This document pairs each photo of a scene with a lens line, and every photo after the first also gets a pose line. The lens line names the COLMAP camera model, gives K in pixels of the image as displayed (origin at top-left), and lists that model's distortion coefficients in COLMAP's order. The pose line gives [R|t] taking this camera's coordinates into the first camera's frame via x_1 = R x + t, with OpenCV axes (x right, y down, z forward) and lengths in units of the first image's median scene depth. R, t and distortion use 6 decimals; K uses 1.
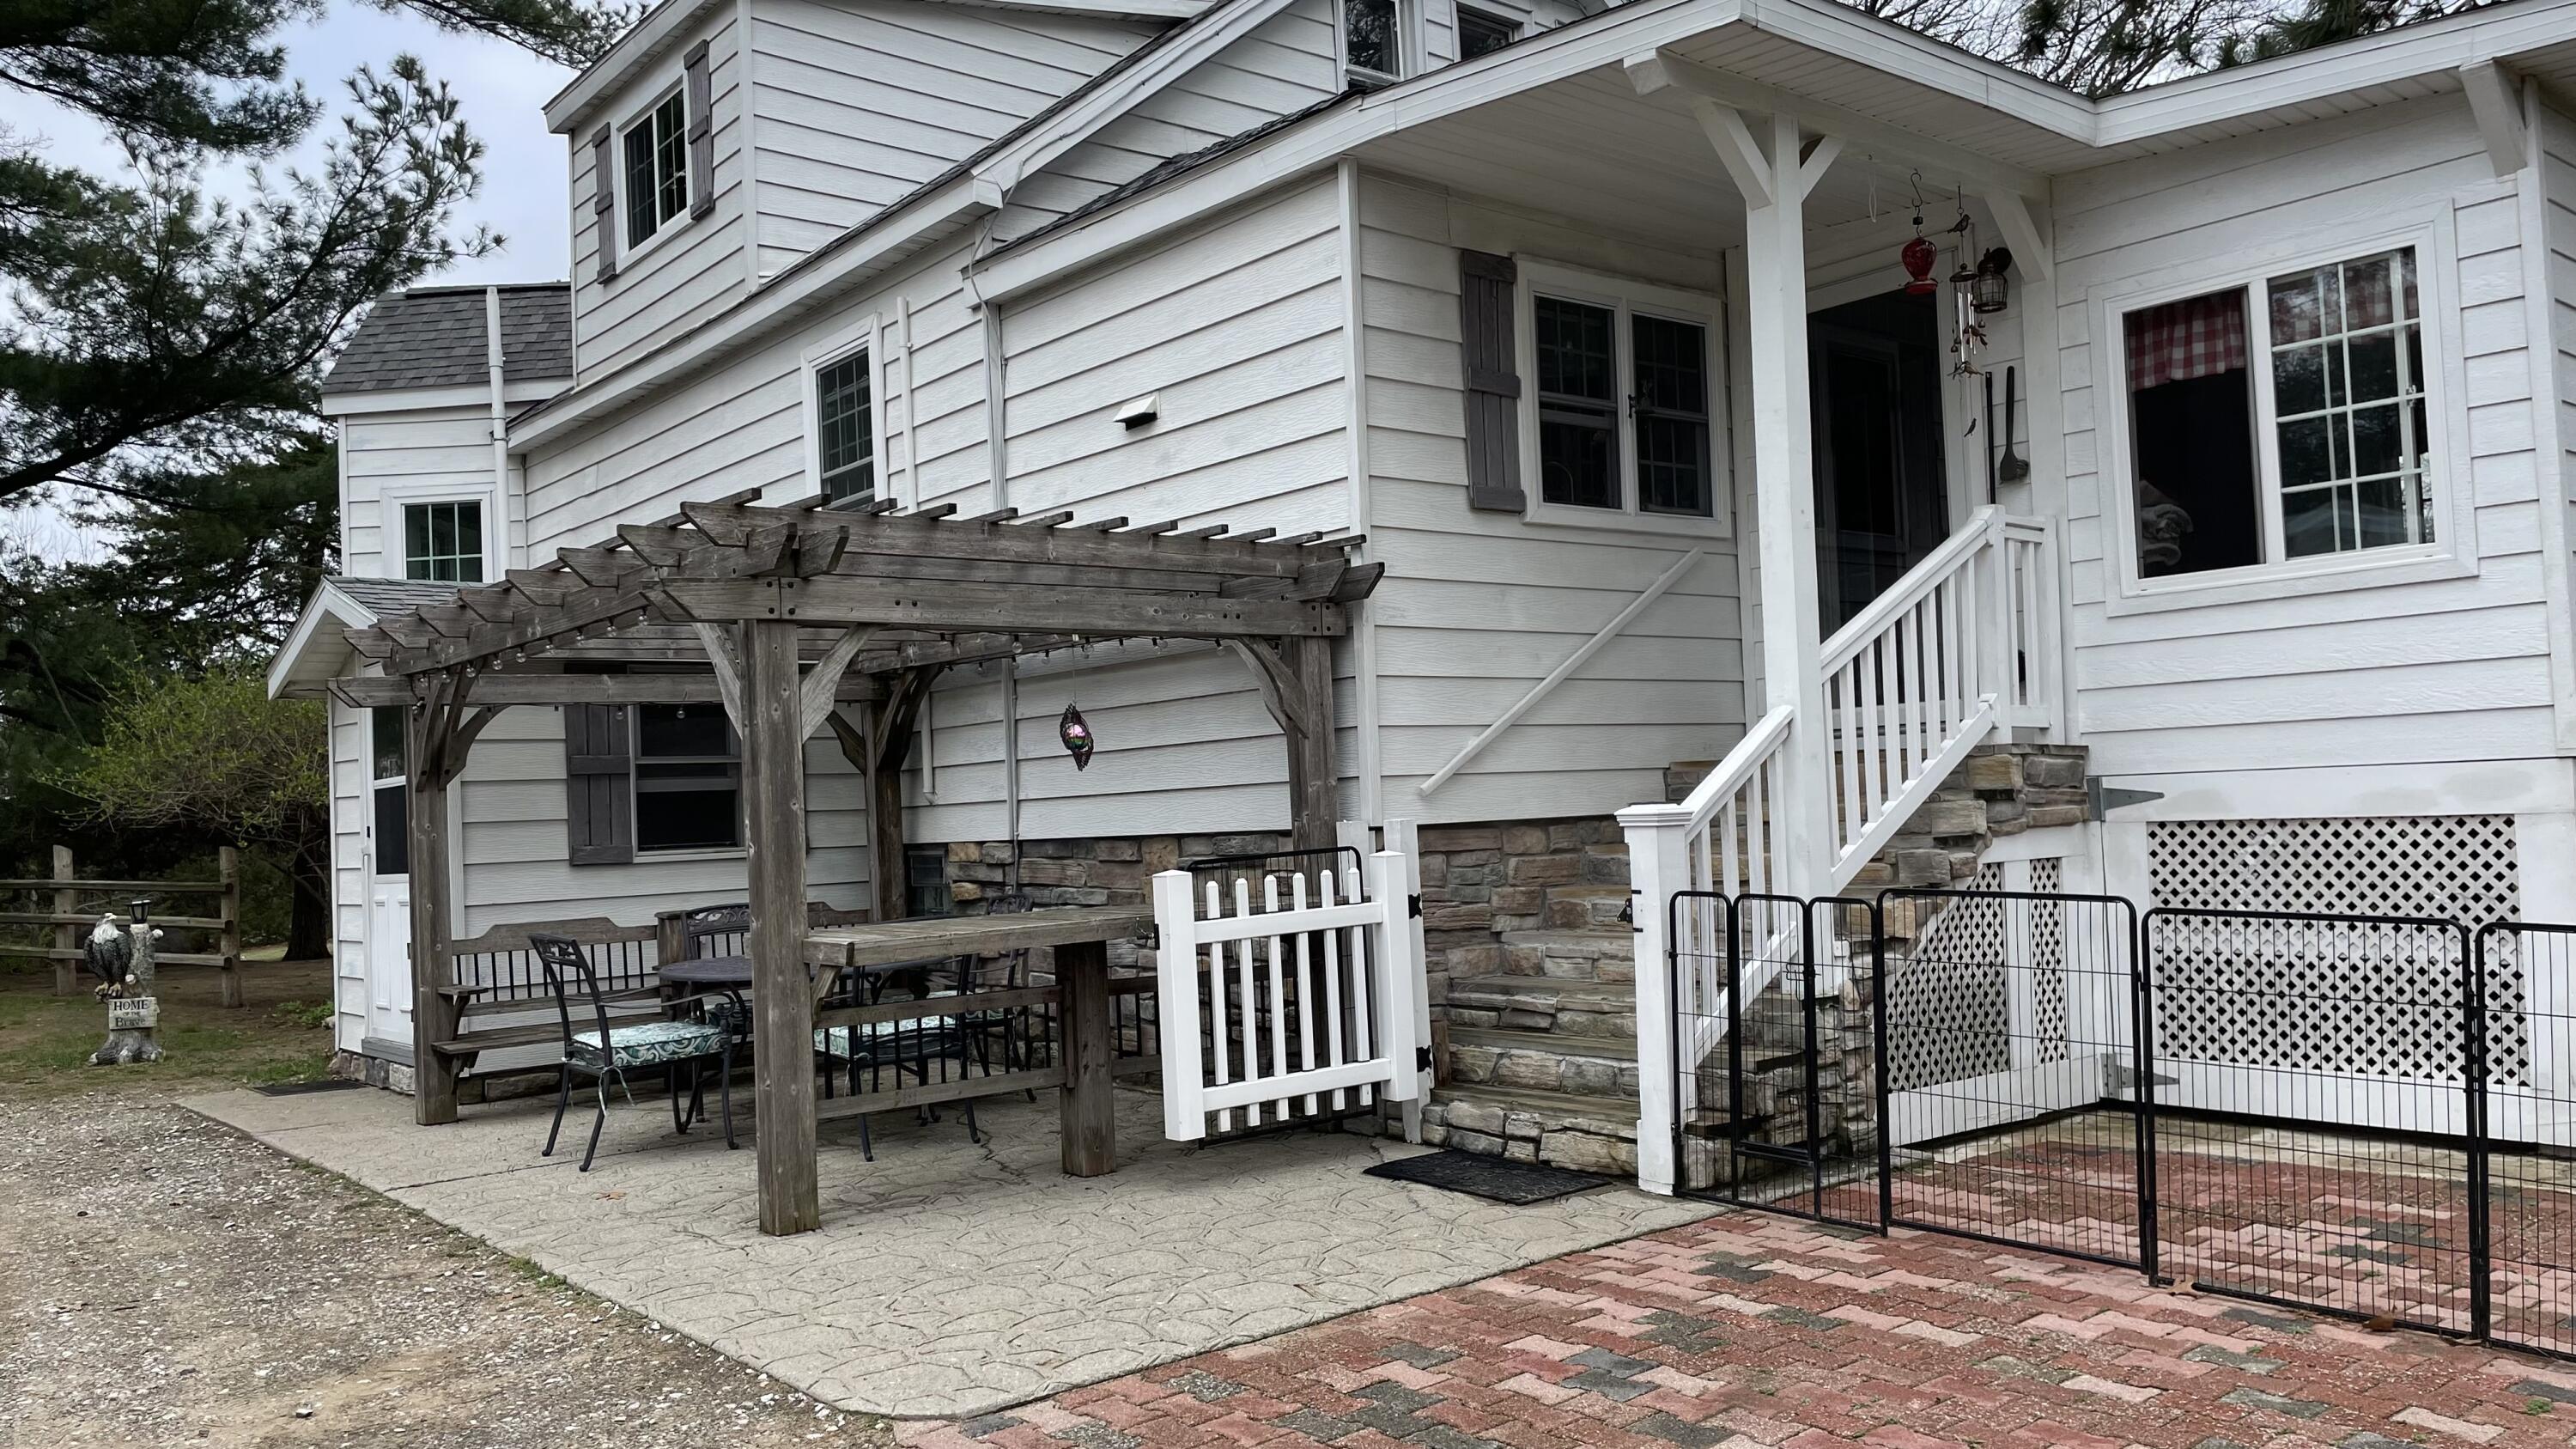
lens RADIAL K [[1926.7, 0, 1287.2], [0, 1926.7, 722.3], [0, 0, 1]] dist [0.097378, -0.124217]
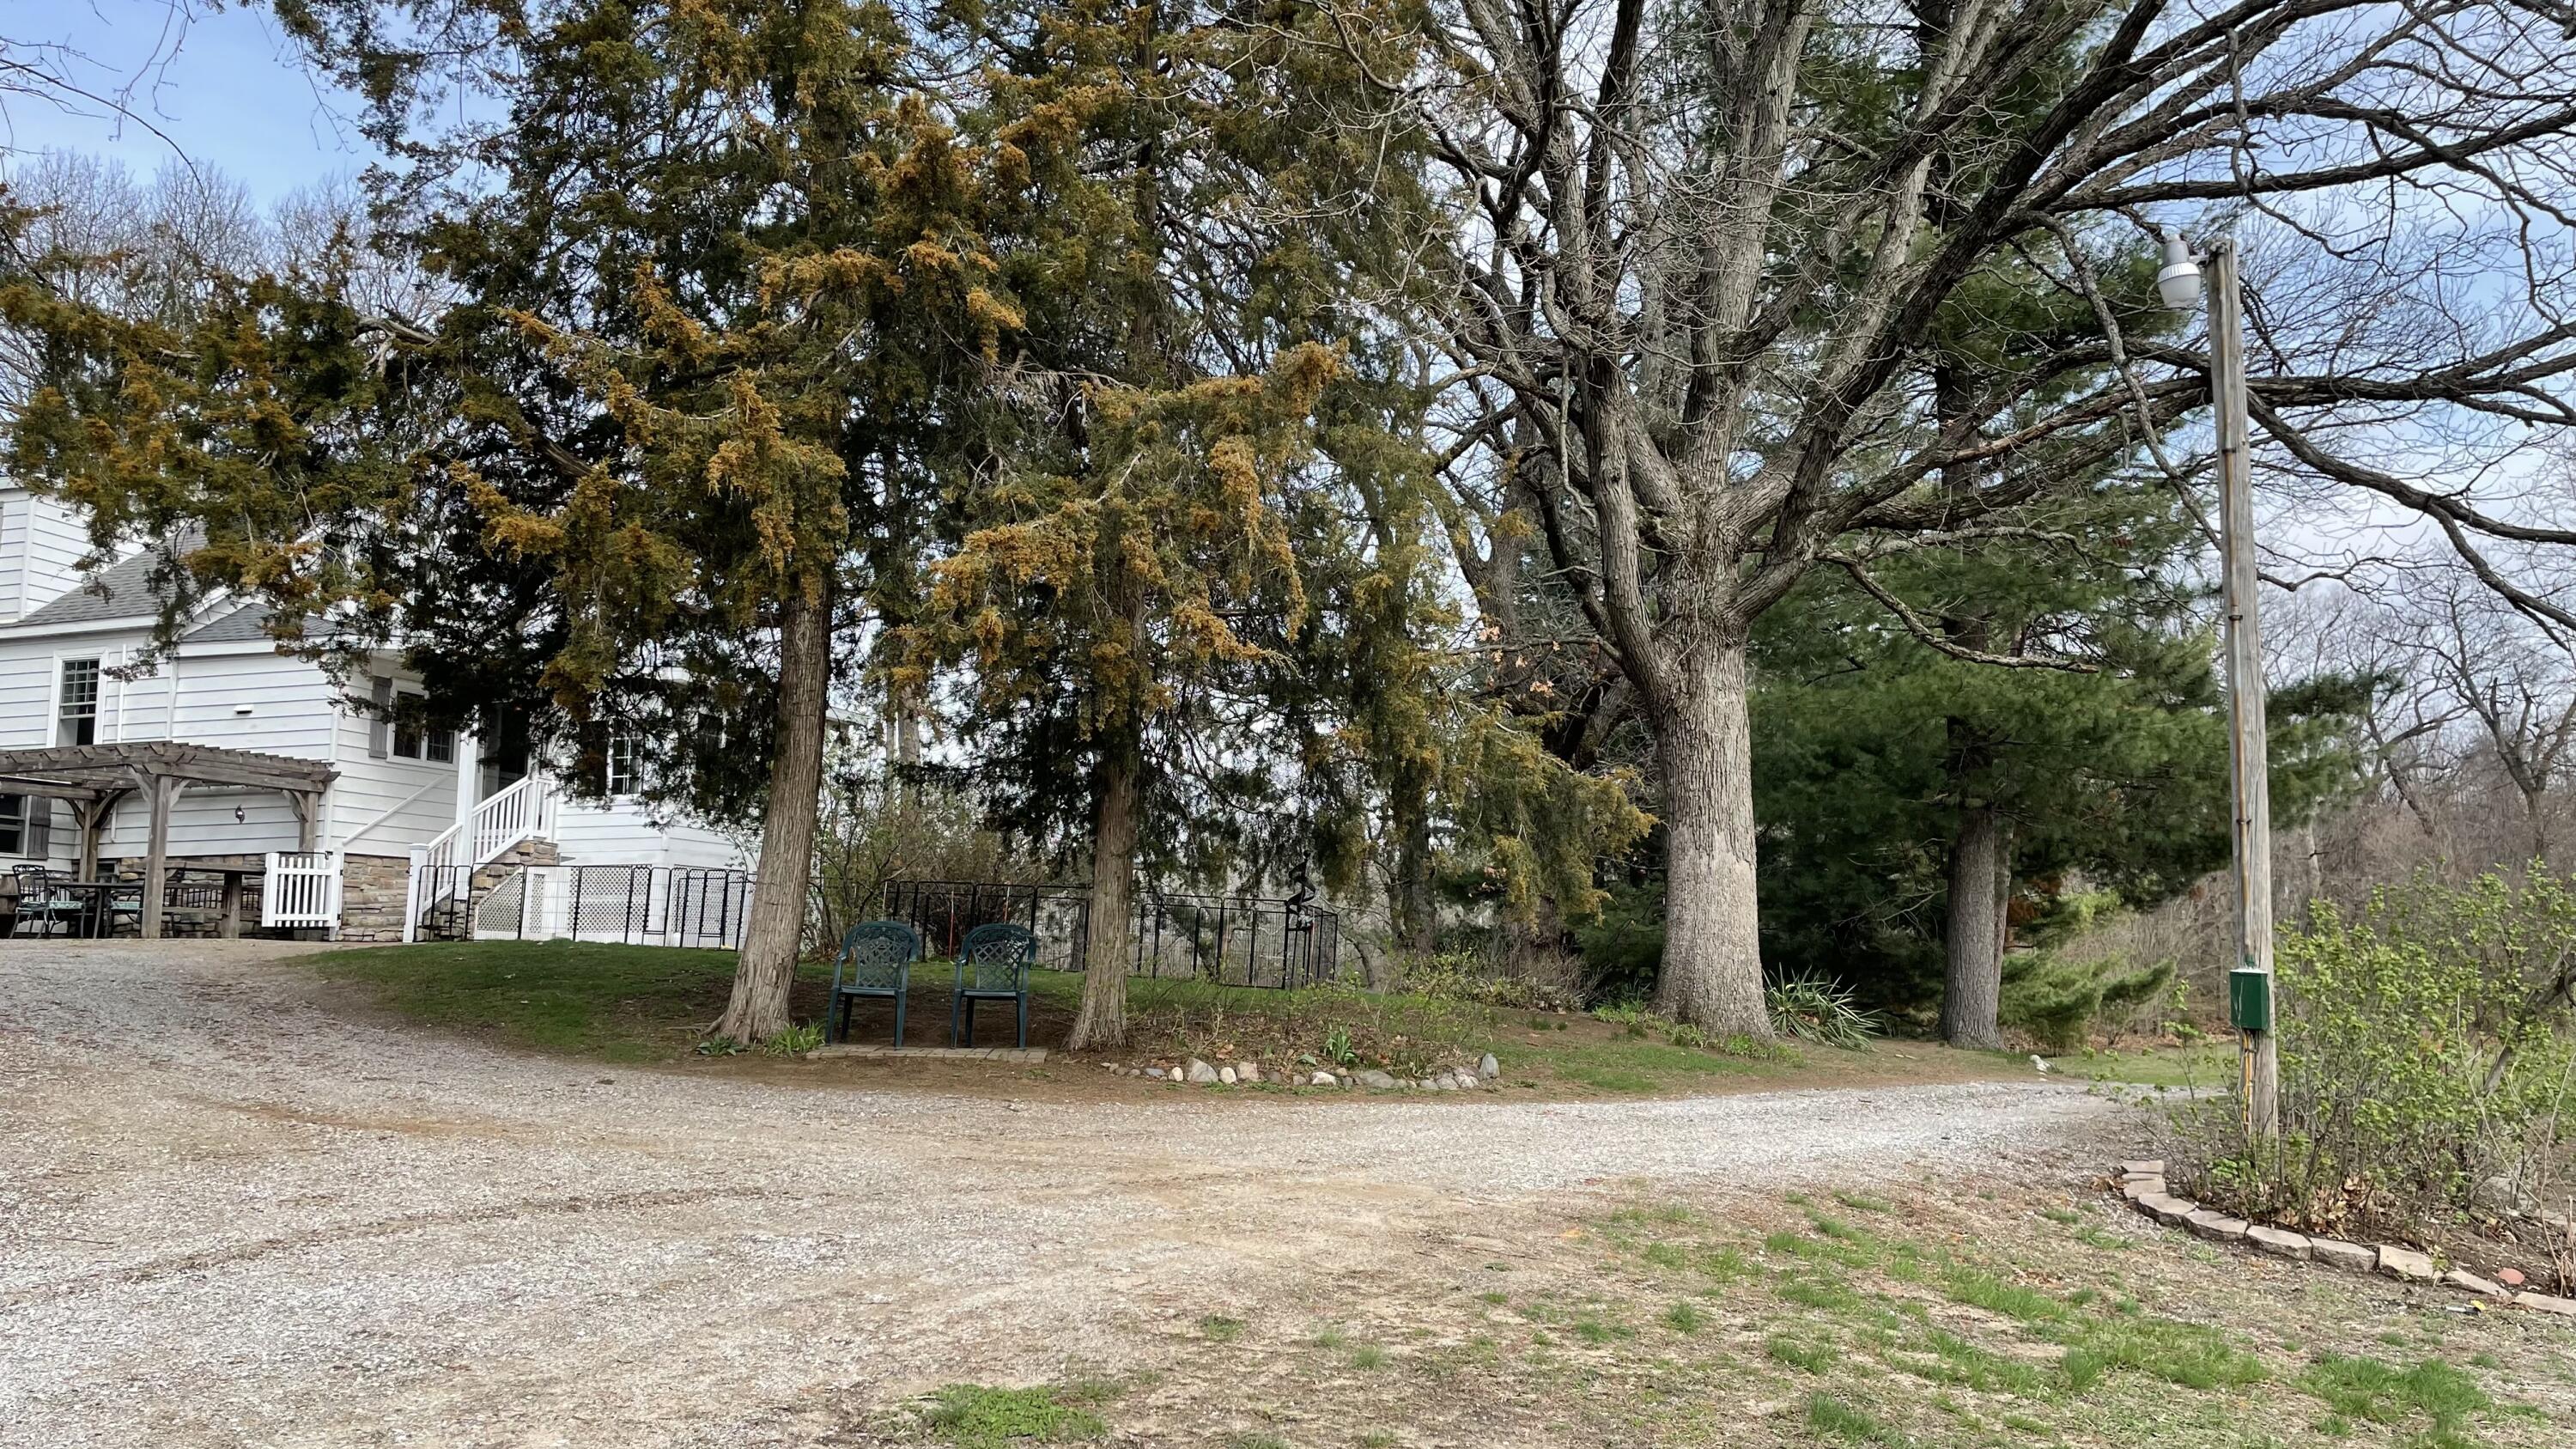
lens RADIAL K [[1926.7, 0, 1288.2], [0, 1926.7, 703.5], [0, 0, 1]] dist [0.097378, -0.124217]
pose [[0.827783, 0.118146, 0.548467, -0.443051], [-0.056961, 0.990223, -0.127335, 0.132413], [-0.558149, 0.074164, 0.826420, -2.600674]]
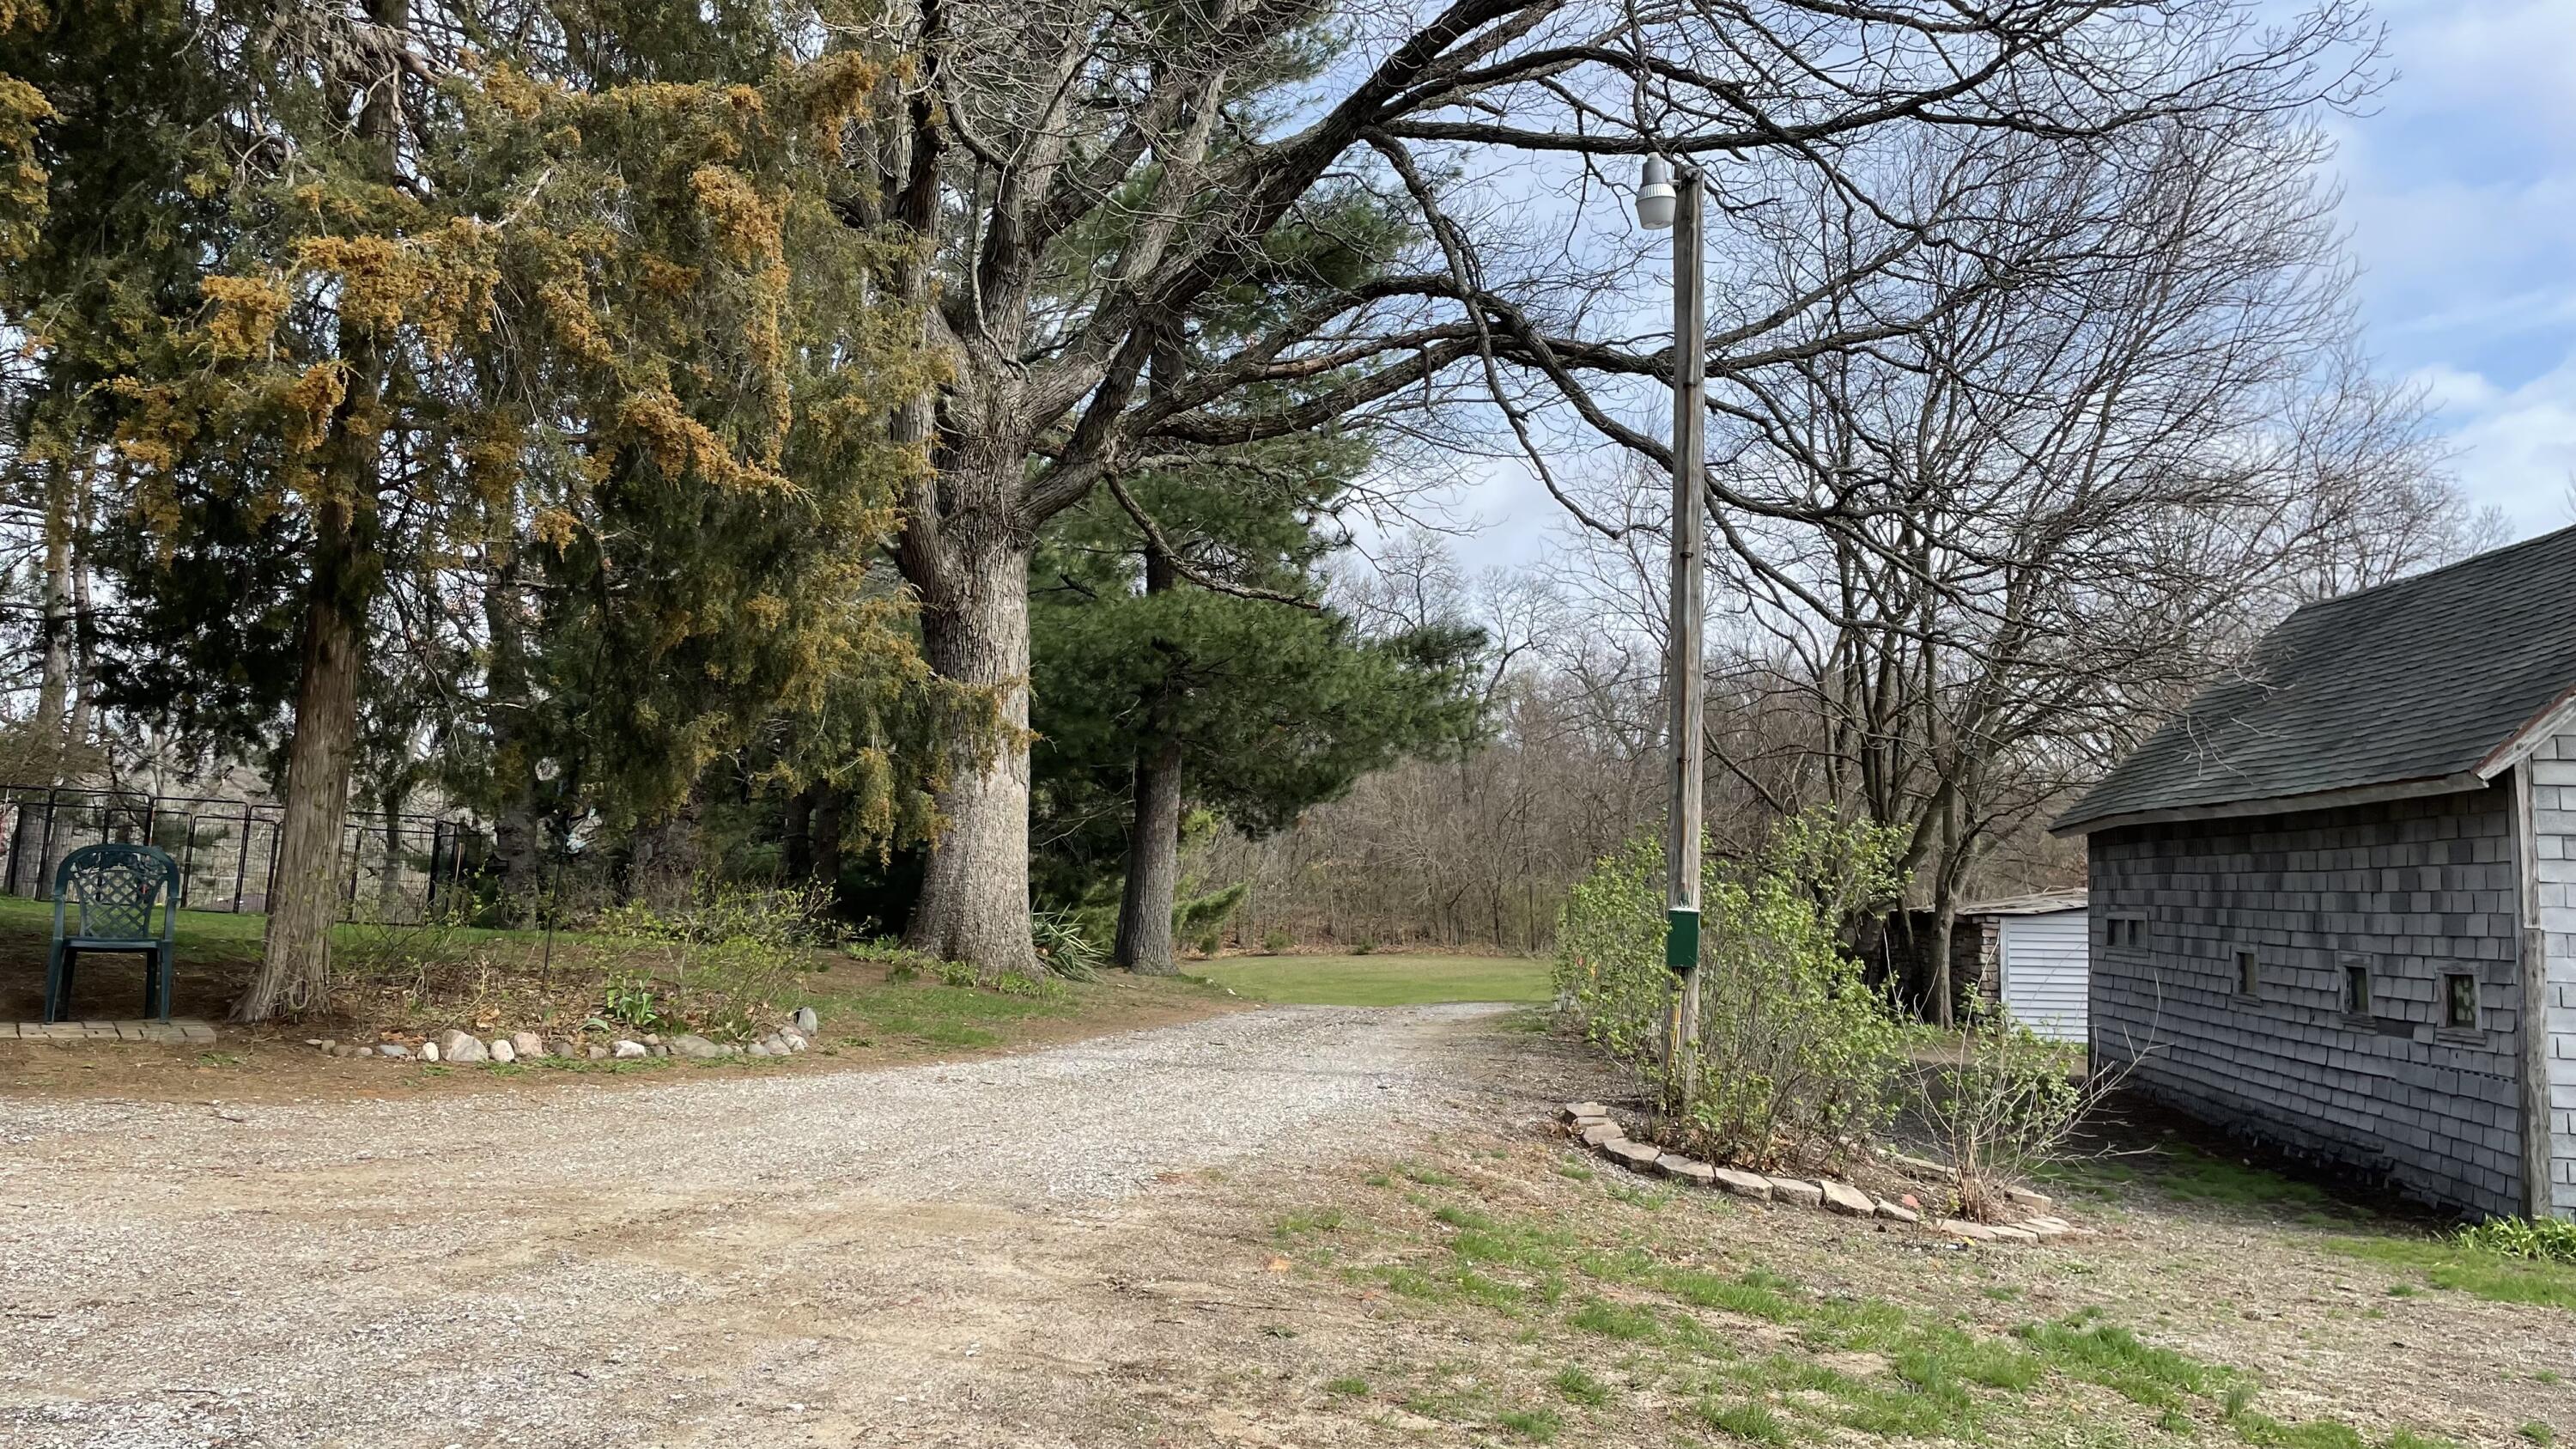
lens RADIAL K [[1926.7, 0, 1297.4], [0, 1926.7, 731.4], [0, 0, 1]] dist [0.097378, -0.124217]
pose [[0.453173, 0.117213, 0.883683, -0.442743], [-0.057826, 0.993095, -0.102072, 0.134928], [-0.889545, -0.004844, 0.456822, -2.176995]]
